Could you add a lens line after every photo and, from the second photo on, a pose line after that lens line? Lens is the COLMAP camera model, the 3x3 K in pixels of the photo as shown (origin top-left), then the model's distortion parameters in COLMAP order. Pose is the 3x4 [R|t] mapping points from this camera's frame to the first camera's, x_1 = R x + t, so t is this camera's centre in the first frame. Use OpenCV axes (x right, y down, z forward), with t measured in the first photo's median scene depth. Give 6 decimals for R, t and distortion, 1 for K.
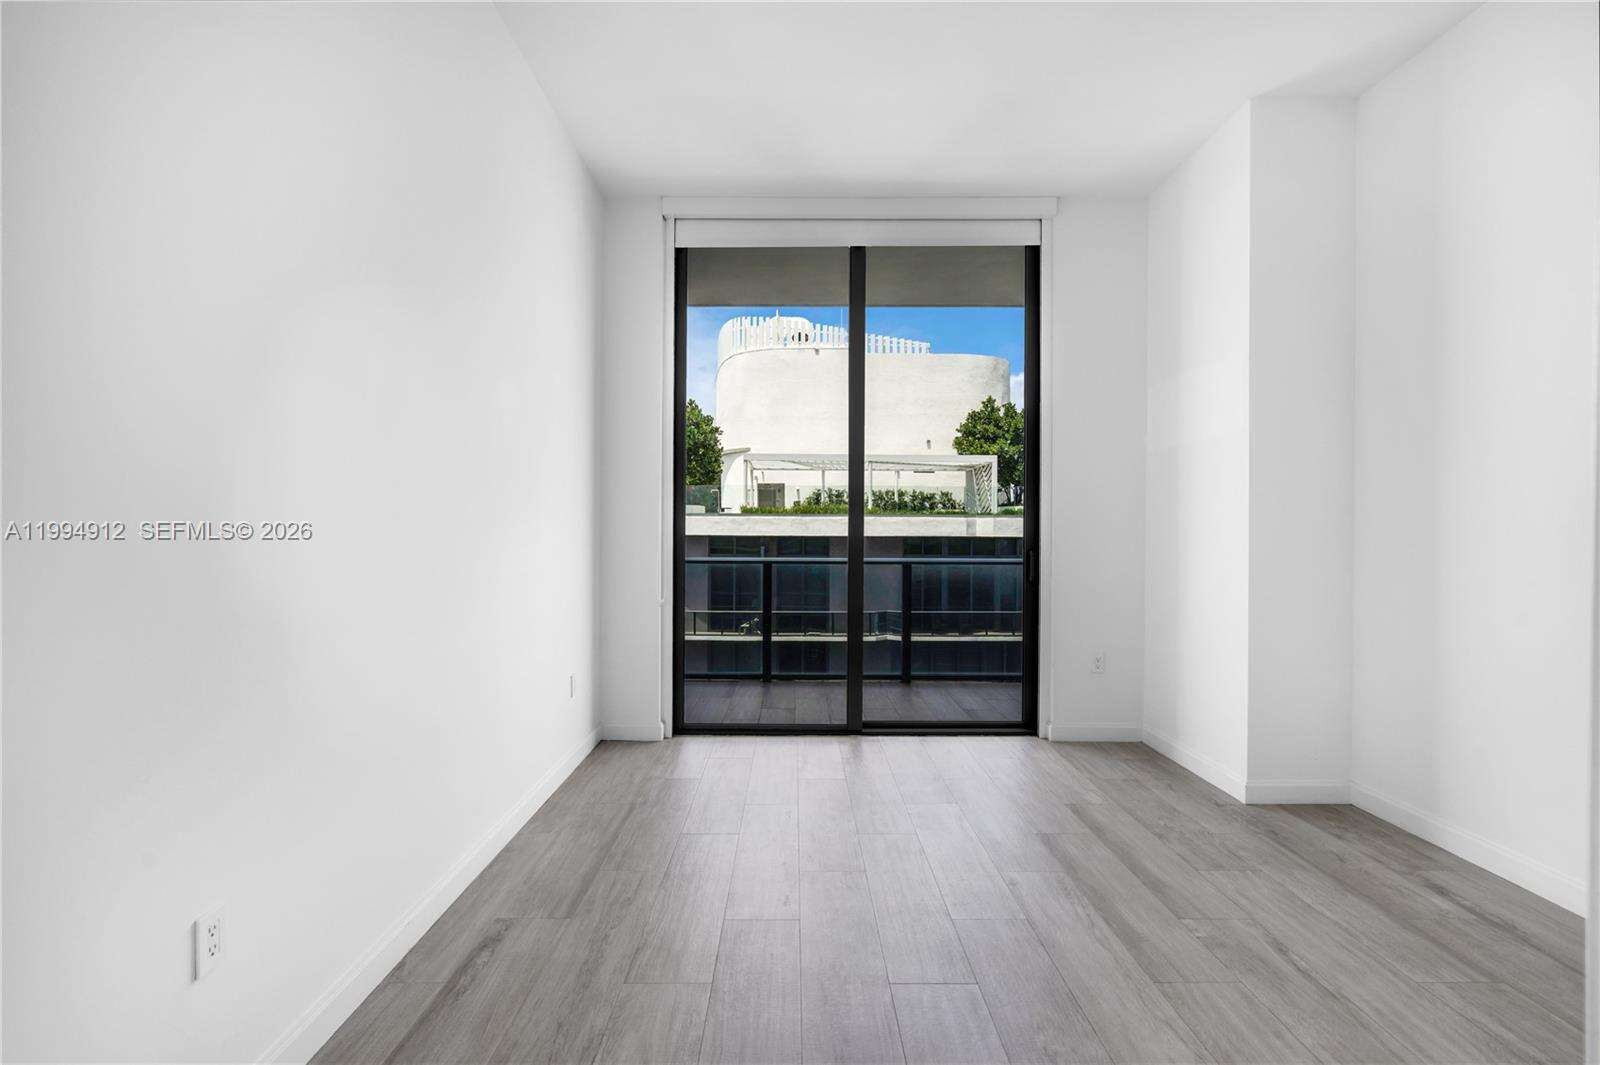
lens RADIAL K [[712.7, 0, 788.4], [0, 712.7, 540.6], [0, 0, 1]] dist [0.000434, -0.002299]
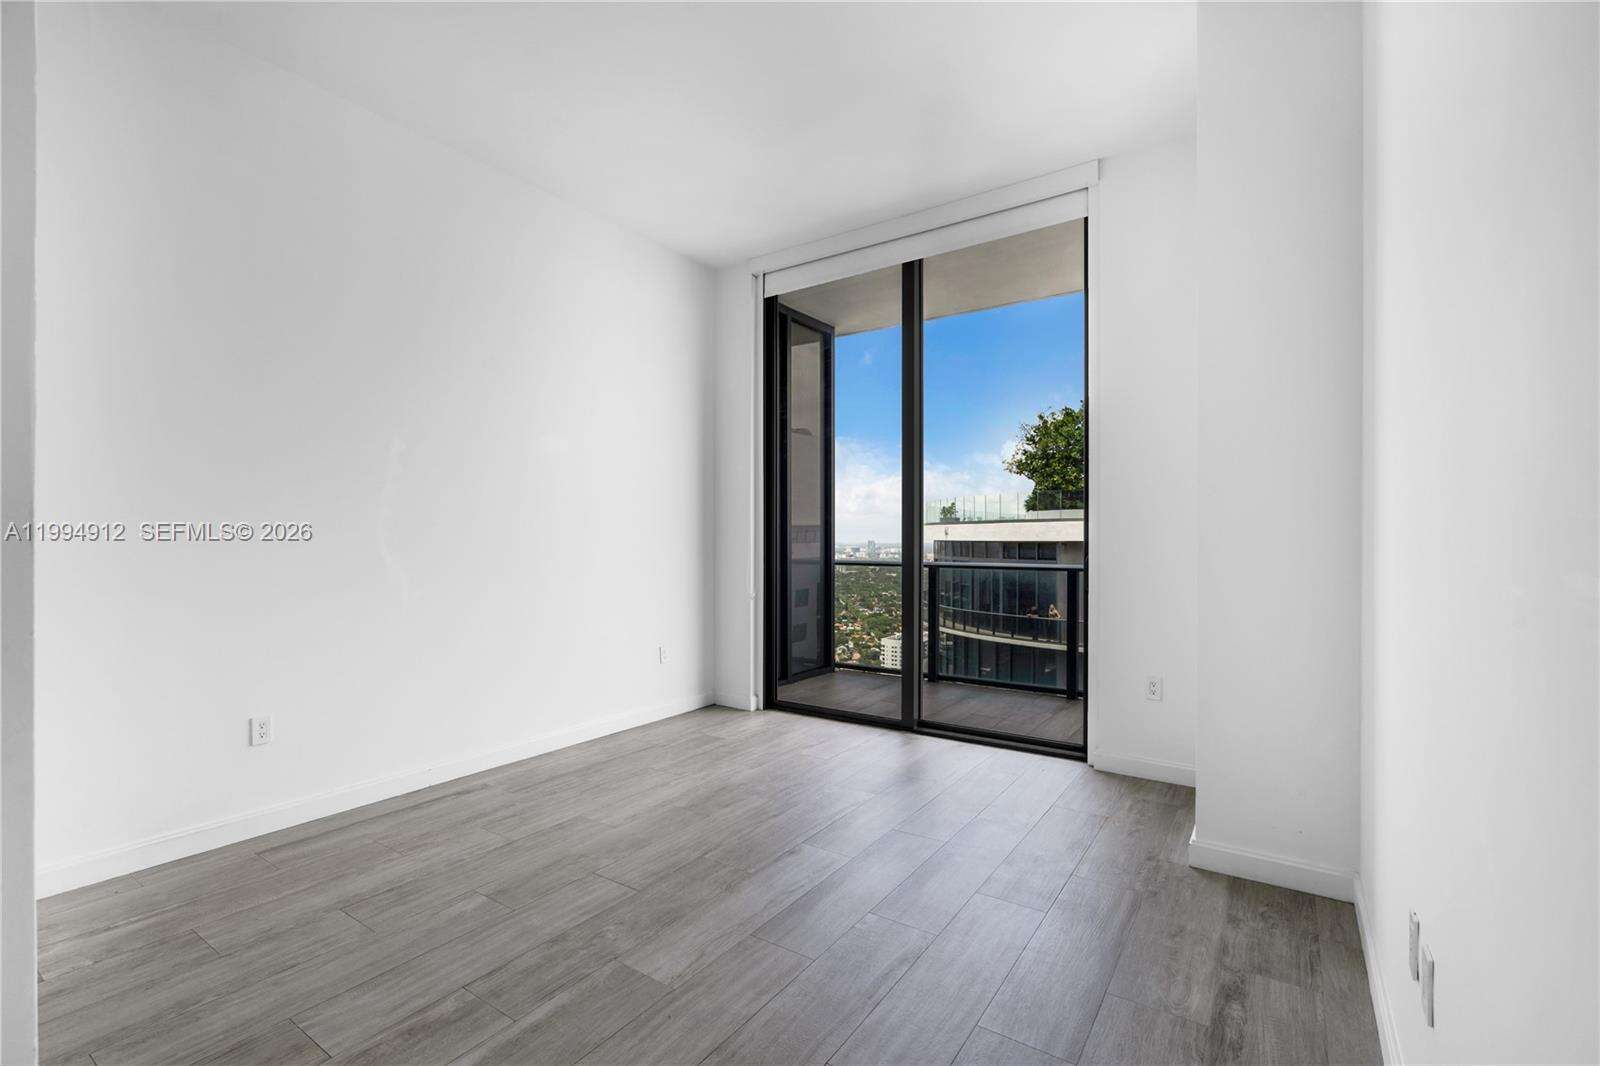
lens RADIAL K [[712.7, 0, 798.0], [0, 712.7, 541.8], [0, 0, 1]] dist [0.000434, -0.002299]
pose [[0.823149, -0.000698, -0.567824, 0.796261], [-0.002920, 0.999981, -0.005463, 0.003855], [0.567817, 0.006154, 0.823132, 0.073913]]
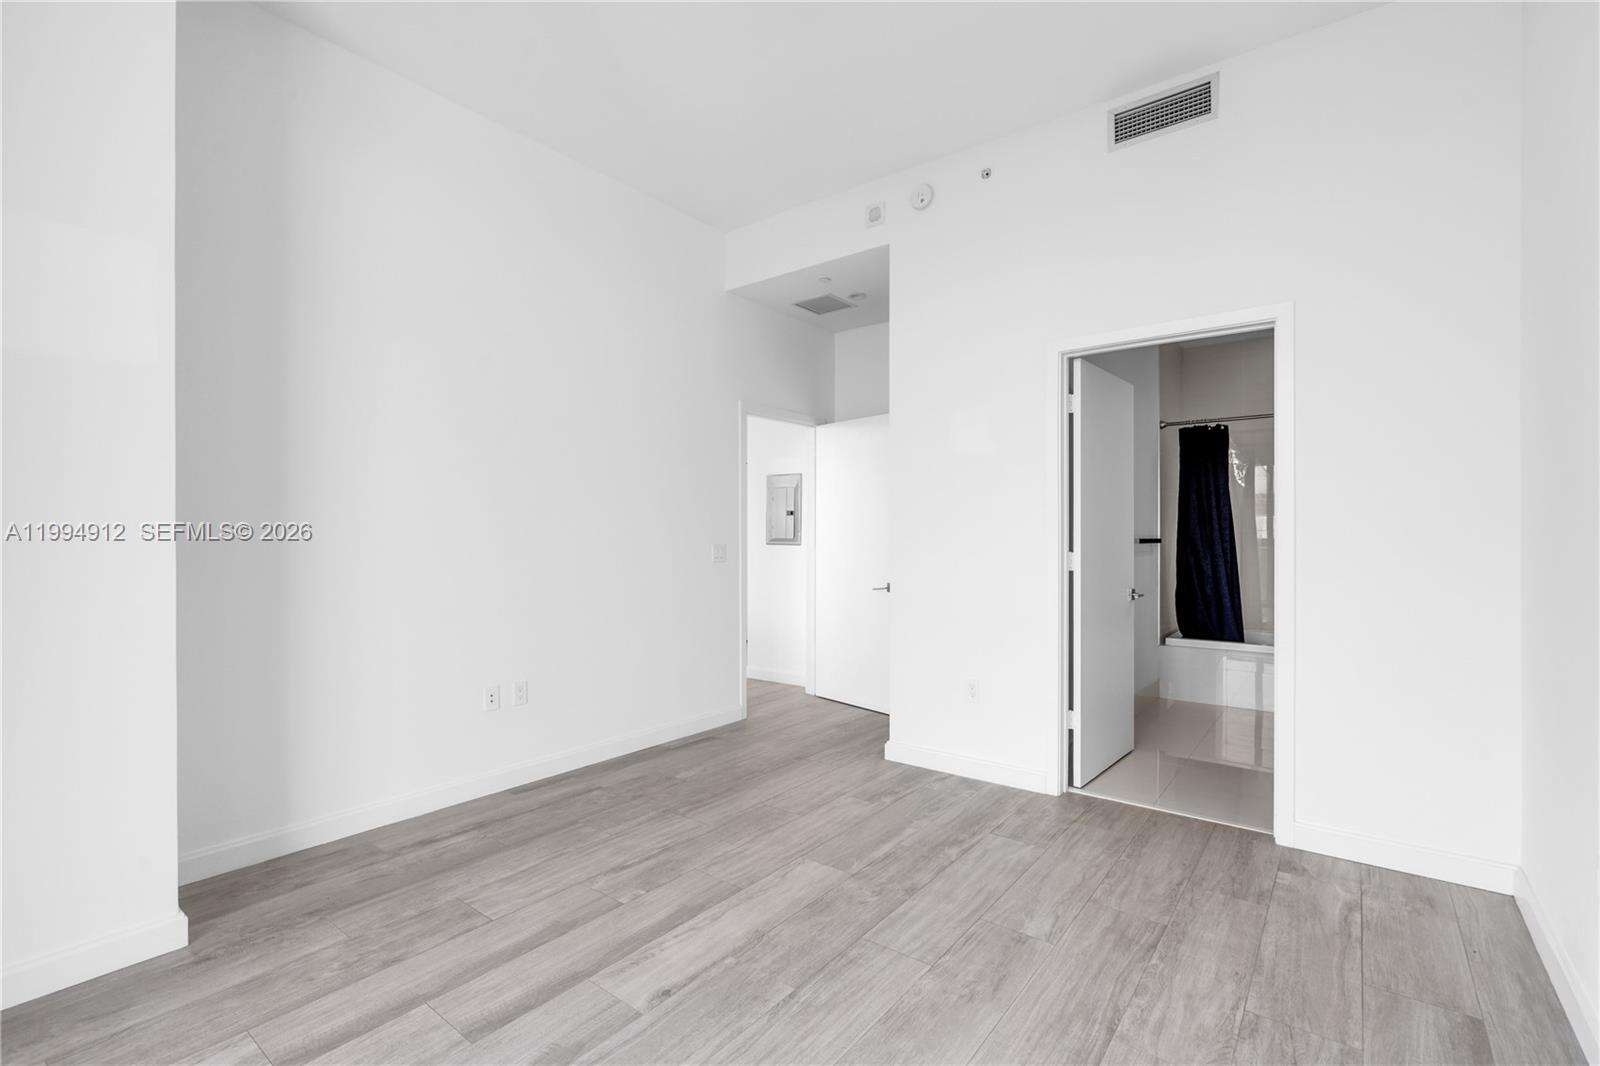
lens RADIAL K [[712.7, 0, 801.6], [0, 712.7, 529.3], [0, 0, 1]] dist [0.000434, -0.002299]
pose [[-0.790706, 0.001496, 0.612194, -0.226342], [0.005110, 0.999978, 0.004157, -0.015082], [-0.612174, 0.006415, -0.790697, 1.266327]]
